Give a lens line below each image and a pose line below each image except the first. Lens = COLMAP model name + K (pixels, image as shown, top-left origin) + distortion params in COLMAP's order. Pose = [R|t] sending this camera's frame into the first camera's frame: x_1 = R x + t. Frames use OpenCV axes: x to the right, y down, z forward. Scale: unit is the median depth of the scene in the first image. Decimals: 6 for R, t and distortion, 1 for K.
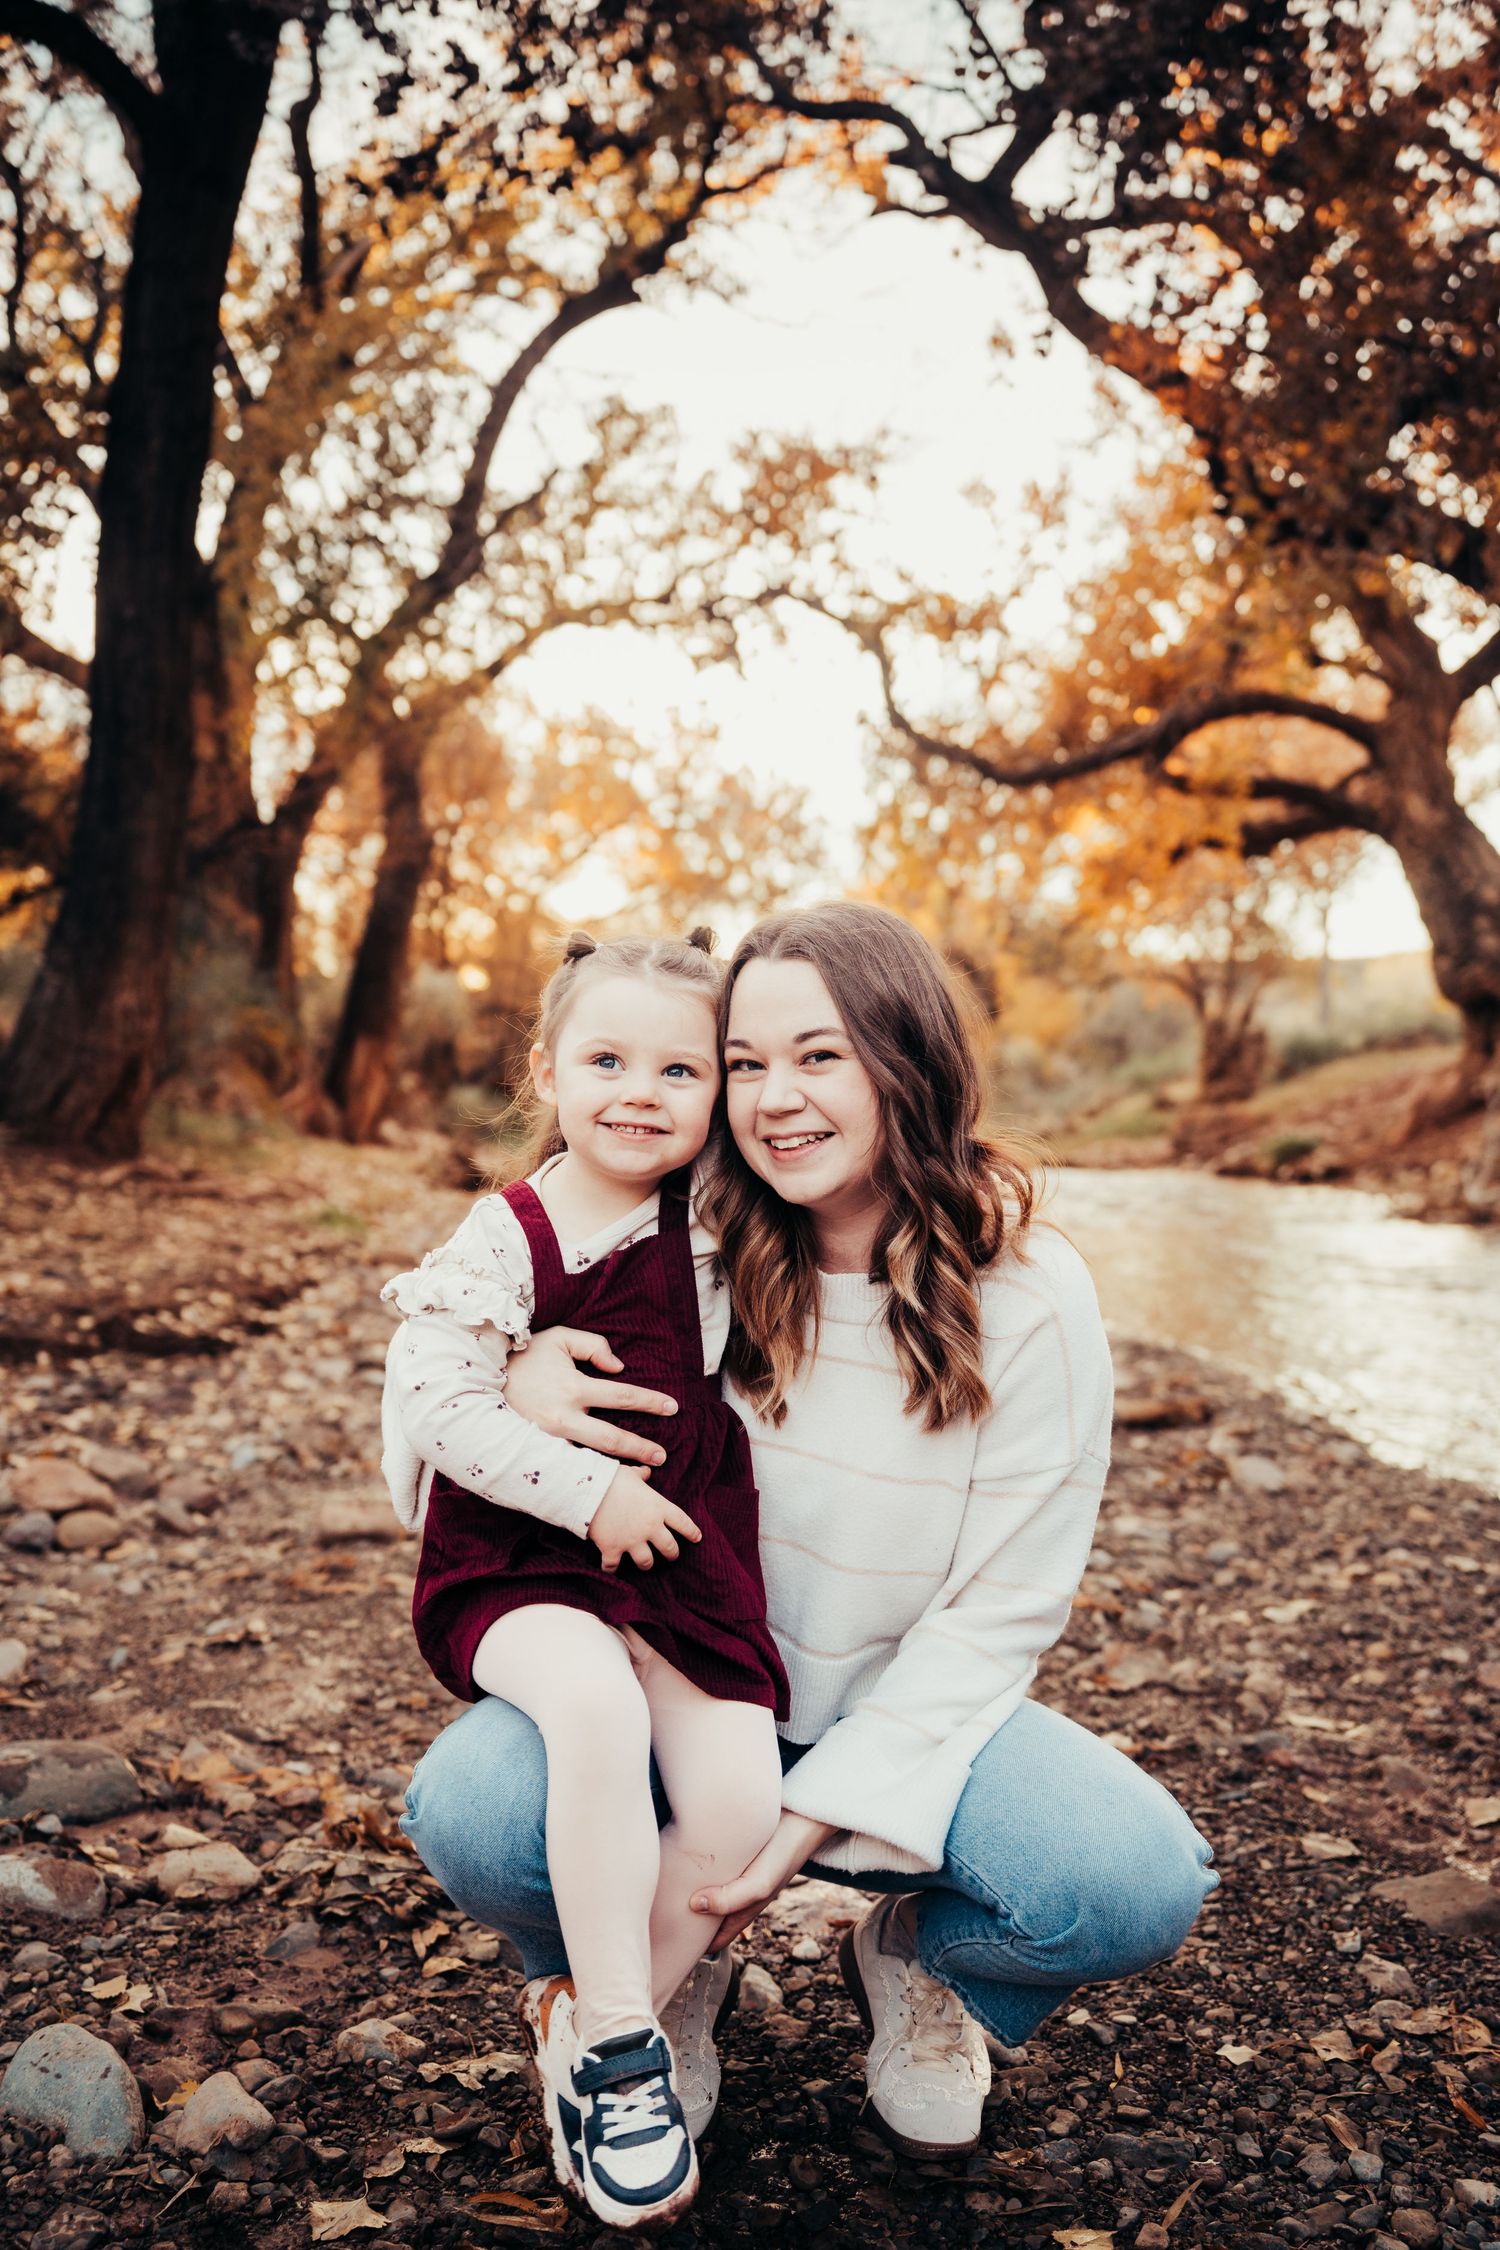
lens RADIAL K [[2226.9, 0, 753.6], [0, 2226.9, 1135.3], [0, 0, 1]] dist [-0.073387, 0.000000]
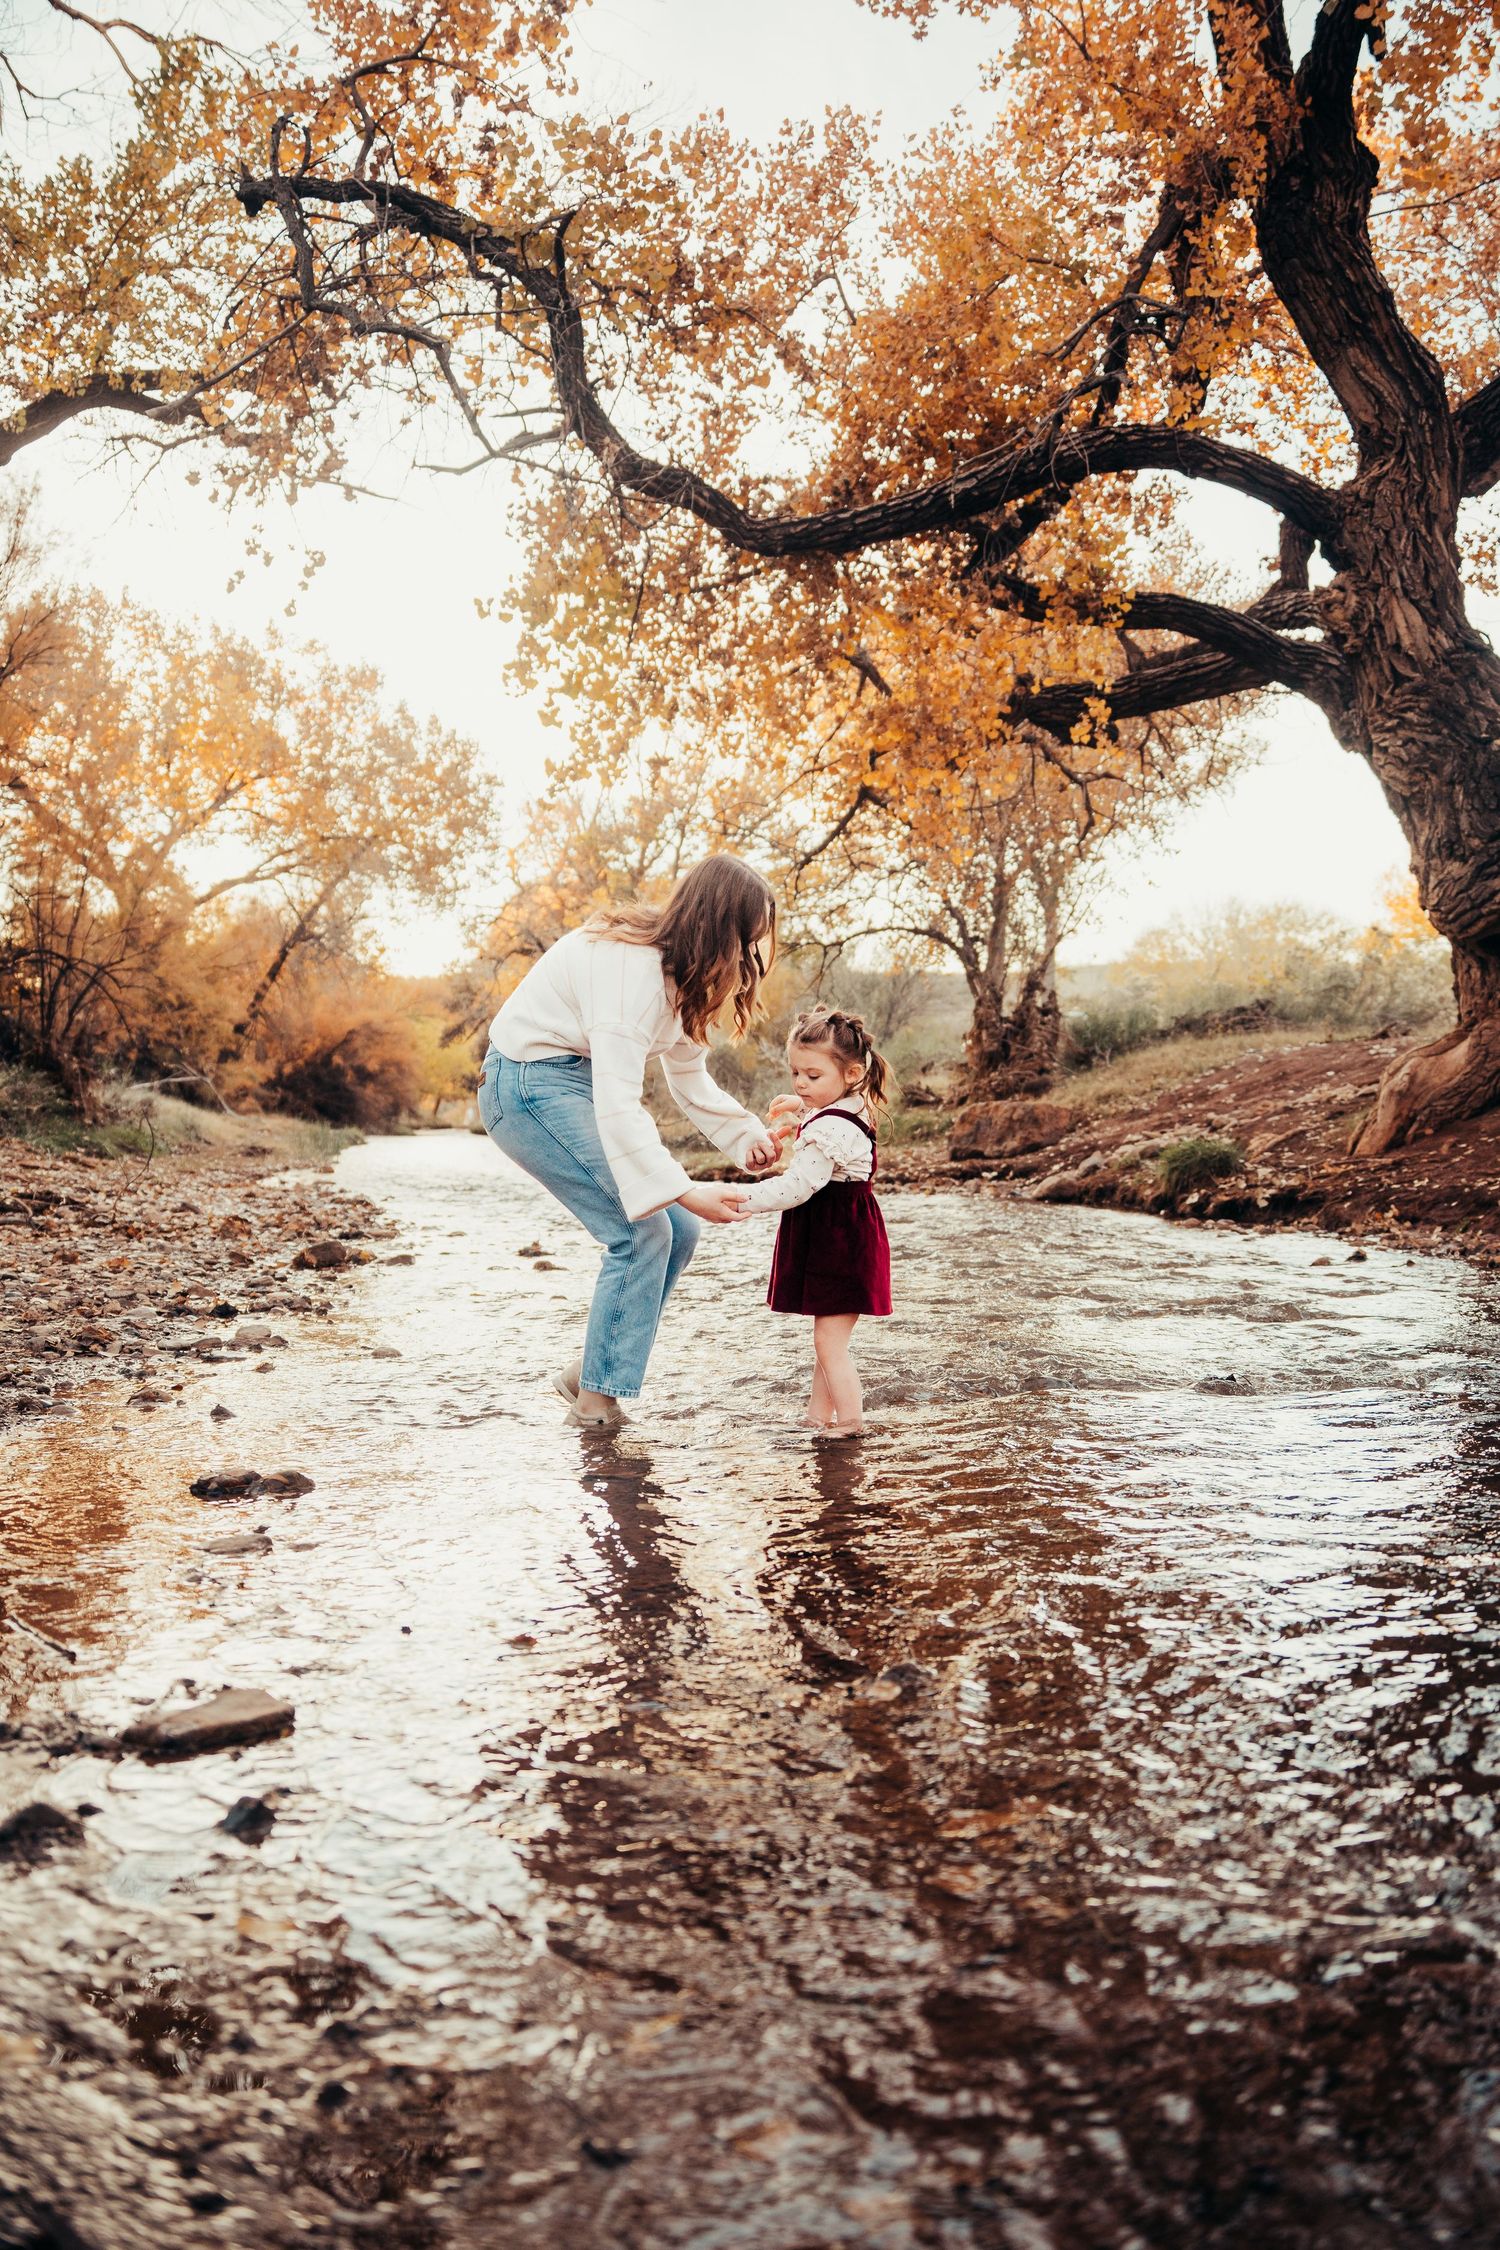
lens RADIAL K [[2128.7, 0, 749.2], [0, 2128.7, 1123.4], [0, 0, 1]] dist [-0.018615, 0.000000]
pose [[0.989197, 0.004732, 0.146515, 0.027796], [-0.004096, 0.999981, -0.004644, -0.002457], [-0.146534, 0.003994, 0.989198, 0.459612]]
